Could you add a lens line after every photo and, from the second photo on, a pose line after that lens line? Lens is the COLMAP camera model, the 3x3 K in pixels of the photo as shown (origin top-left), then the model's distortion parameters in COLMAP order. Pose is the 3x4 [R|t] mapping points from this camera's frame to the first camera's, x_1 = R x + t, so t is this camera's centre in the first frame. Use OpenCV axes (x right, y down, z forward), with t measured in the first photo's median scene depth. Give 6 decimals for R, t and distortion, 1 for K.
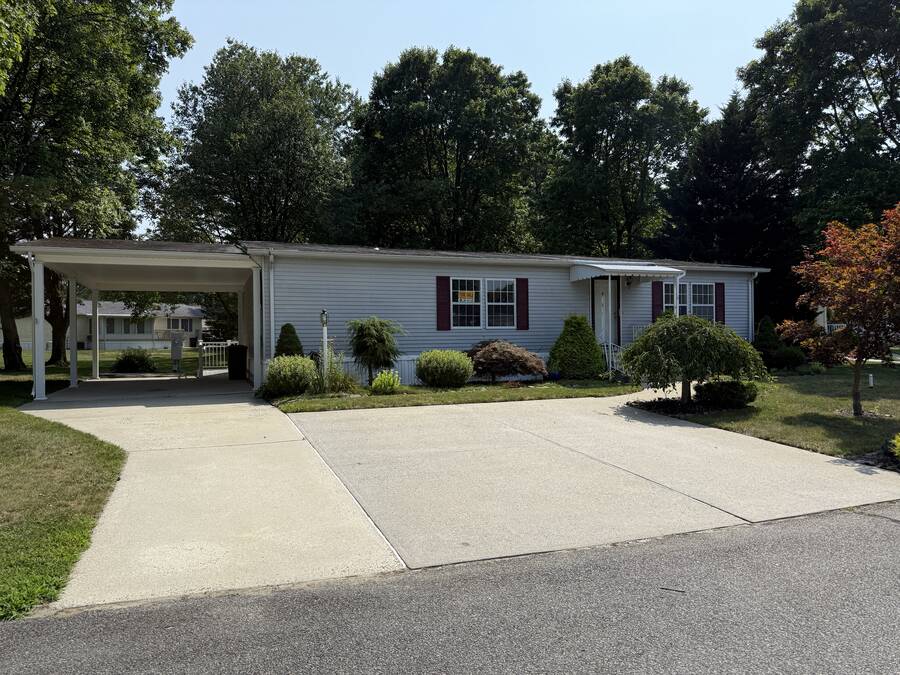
lens RADIAL K [[631.2, 0, 471.7], [0, 631.2, 337.4], [0, 0, 1]] dist [0.128363, -0.223639]
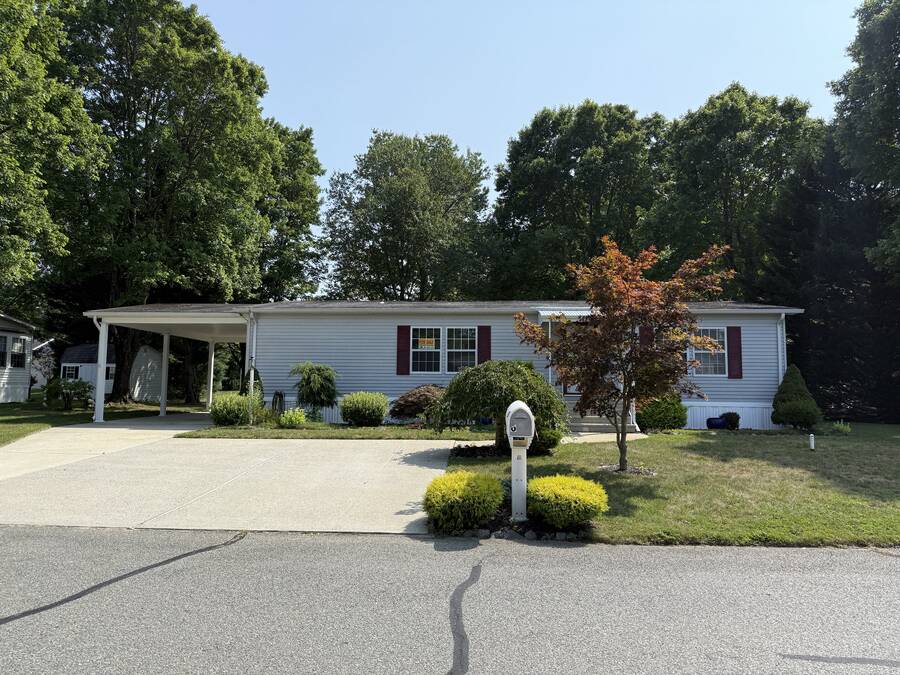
lens RADIAL K [[631.2, 0, 471.7], [0, 631.2, 337.4], [0, 0, 1]] dist [0.128363, -0.223639]
pose [[0.908193, -0.012391, -0.418368, 0.509348], [-0.018283, 0.997433, -0.069229, -0.002081], [0.418152, 0.070522, 0.905635, 0.050002]]
